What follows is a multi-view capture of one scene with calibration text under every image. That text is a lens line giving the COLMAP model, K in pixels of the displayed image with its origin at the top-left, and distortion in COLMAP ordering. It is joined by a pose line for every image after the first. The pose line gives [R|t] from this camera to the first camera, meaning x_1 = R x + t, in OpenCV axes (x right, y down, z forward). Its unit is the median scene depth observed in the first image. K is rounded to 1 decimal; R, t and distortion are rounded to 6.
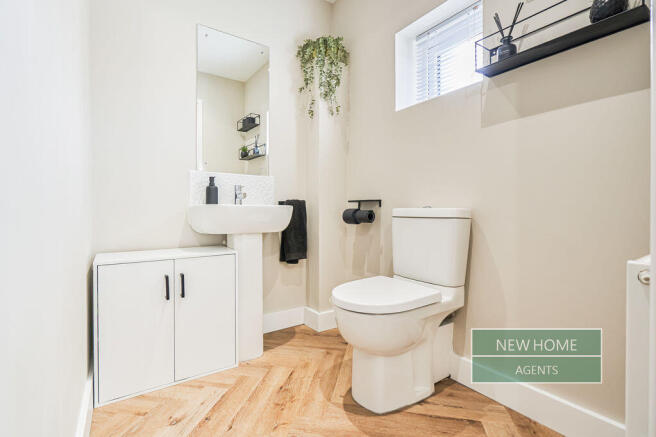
lens RADIAL K [[305.3, 0, 327.6], [0, 305.3, 215.4], [0, 0, 1]] dist [0.000328, -0.000293]
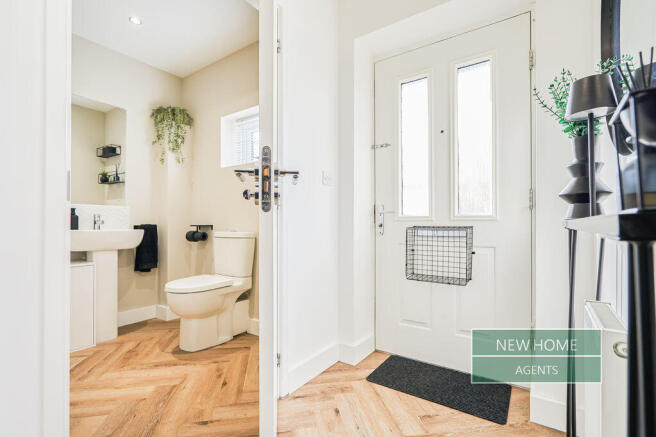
lens RADIAL K [[310.7, 0, 330.6], [0, 310.7, 221.2], [0, 0, 1]] dist [0.001306, 0.000289]
pose [[0.936125, 0.001290, 0.351665, 0.174480], [0.007102, 0.999720, -0.022575, -0.030459], [-0.351595, 0.023631, 0.935854, -0.595747]]
